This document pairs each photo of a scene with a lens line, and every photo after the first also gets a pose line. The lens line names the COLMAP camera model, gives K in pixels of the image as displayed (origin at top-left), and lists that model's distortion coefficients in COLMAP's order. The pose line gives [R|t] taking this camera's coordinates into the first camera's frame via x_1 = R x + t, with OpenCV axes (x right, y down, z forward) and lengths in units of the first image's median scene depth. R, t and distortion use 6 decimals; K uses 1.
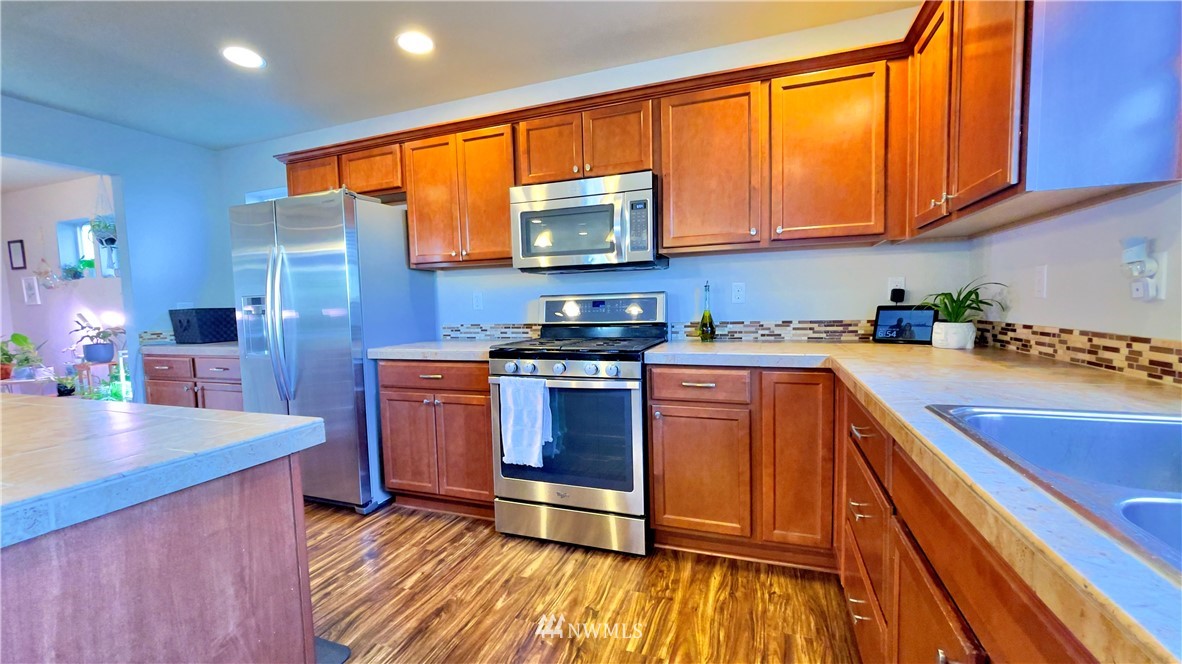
lens RADIAL K [[470.3, 0, 592.6], [0, 470.3, 336.5], [0, 0, 1]] dist [-0.011965, 0.000024]
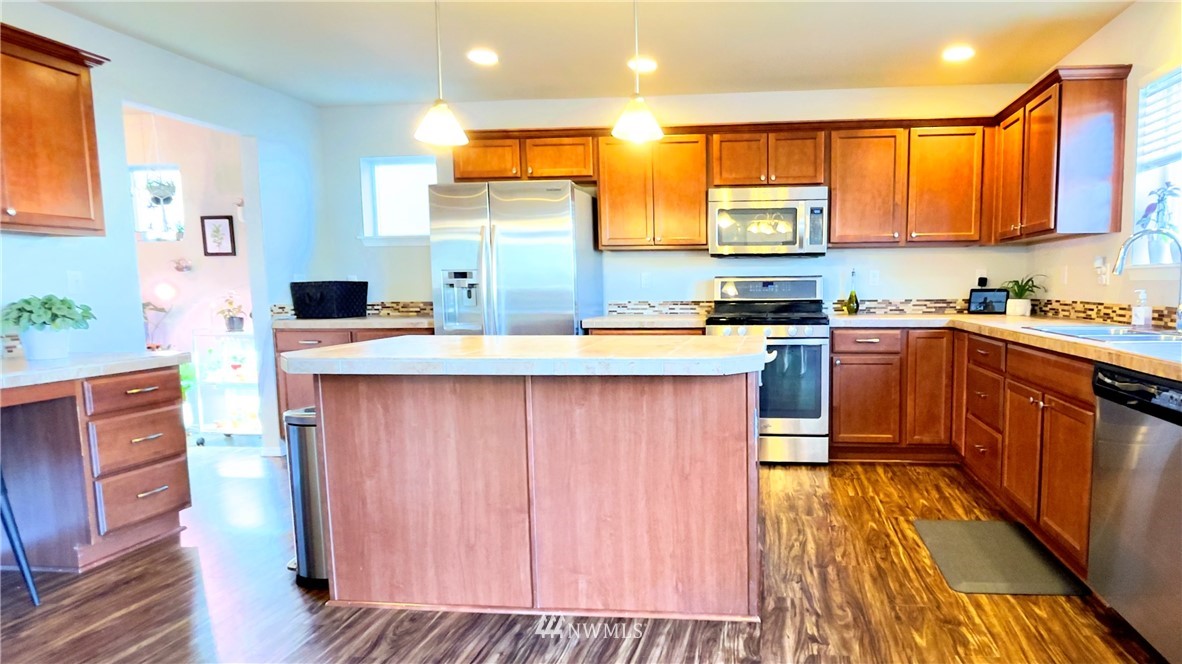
lens RADIAL K [[656.9, 0, 720.9], [0, 656.9, 351.6], [0, 0, 1]] dist [0.036612, -0.033879]
pose [[0.964783, -0.008125, 0.262921, -0.686059], [0.001590, 0.999685, 0.025057, 0.077423], [-0.263042, -0.023757, 0.964492, -0.780209]]
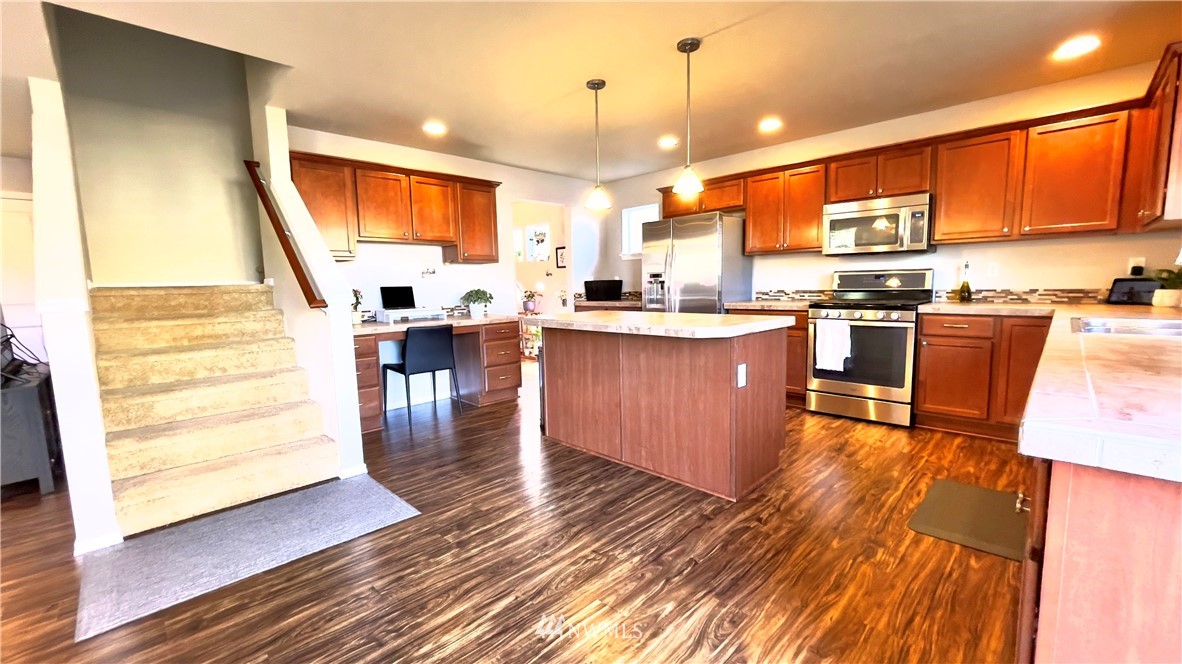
lens RADIAL K [[477.1, 0, 593.9], [0, 477.1, 337.4], [0, 0, 1]] dist [-0.005686, 0.000341]
pose [[0.909452, 0.051336, -0.412629, -0.221119], [-0.029172, 0.997782, 0.059839, 0.073019], [0.414785, -0.042383, 0.908932, -0.973137]]
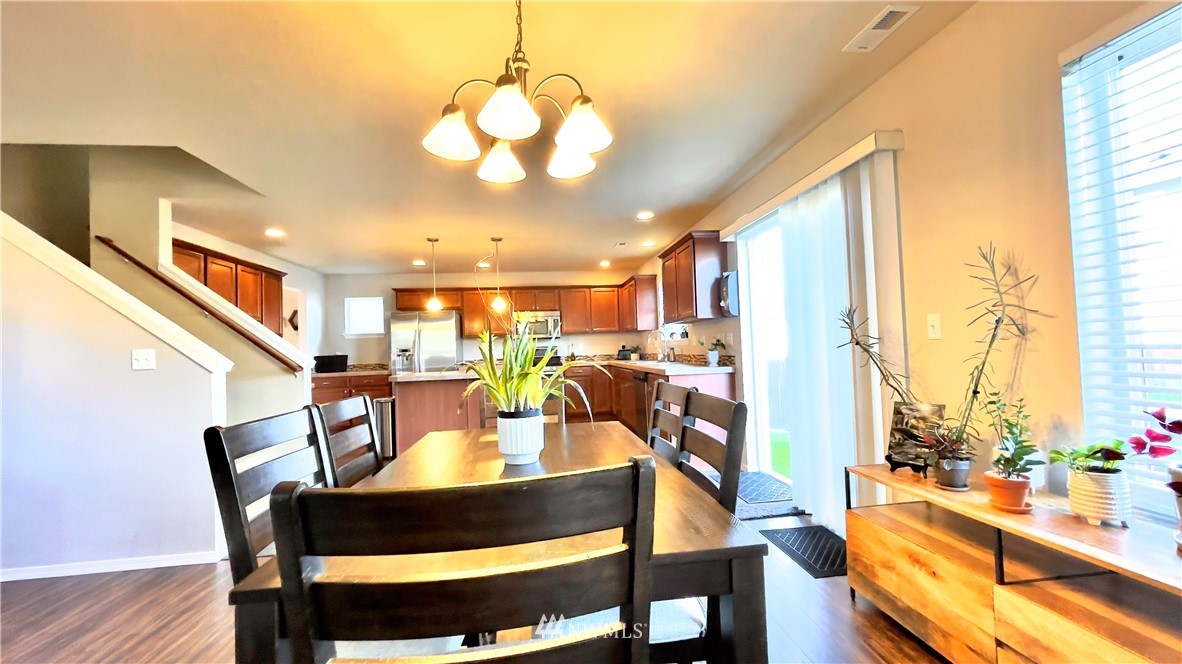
lens RADIAL K [[470.3, 0, 592.6], [0, 470.3, 336.5], [0, 0, 1]] dist [-0.011965, 0.000024]
pose [[0.887590, 0.004020, 0.460616, -1.252279], [0.048078, 0.993692, -0.101317, 0.191736], [-0.458118, 0.112073, 0.881798, -2.135520]]
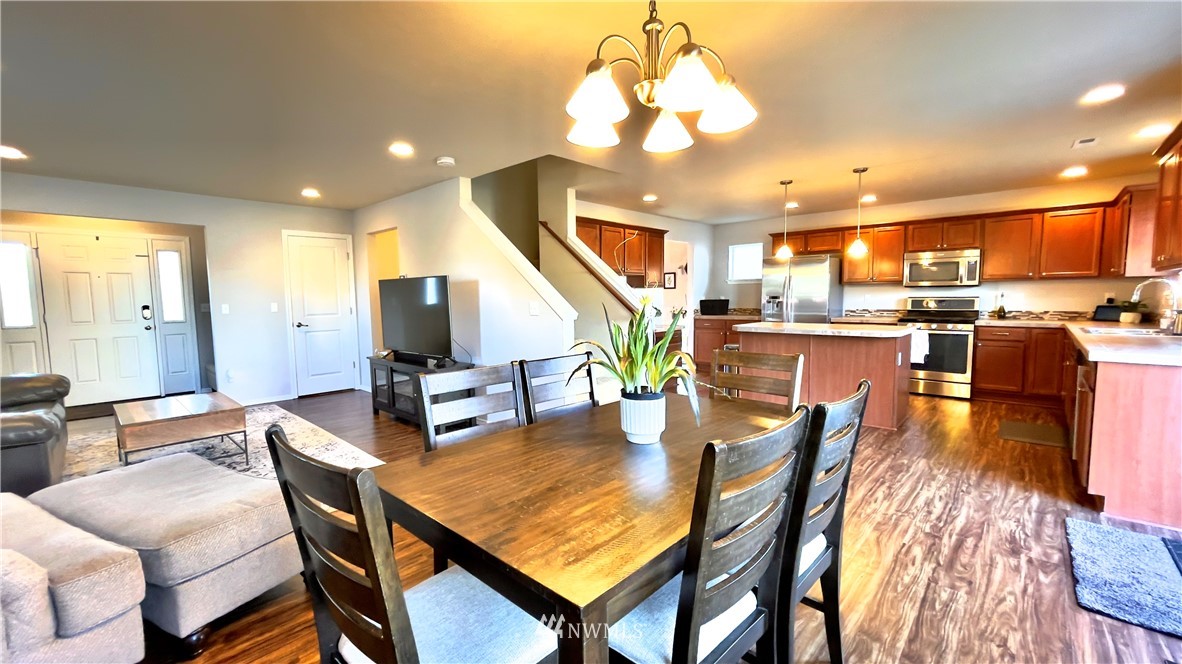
lens RADIAL K [[477.1, 0, 593.9], [0, 477.1, 337.4], [0, 0, 1]] dist [-0.005686, 0.000341]
pose [[0.922040, 0.046787, -0.384258, -0.787205], [-0.037827, 0.998808, 0.030848, 0.116360], [0.385243, -0.013907, 0.922710, -2.159714]]
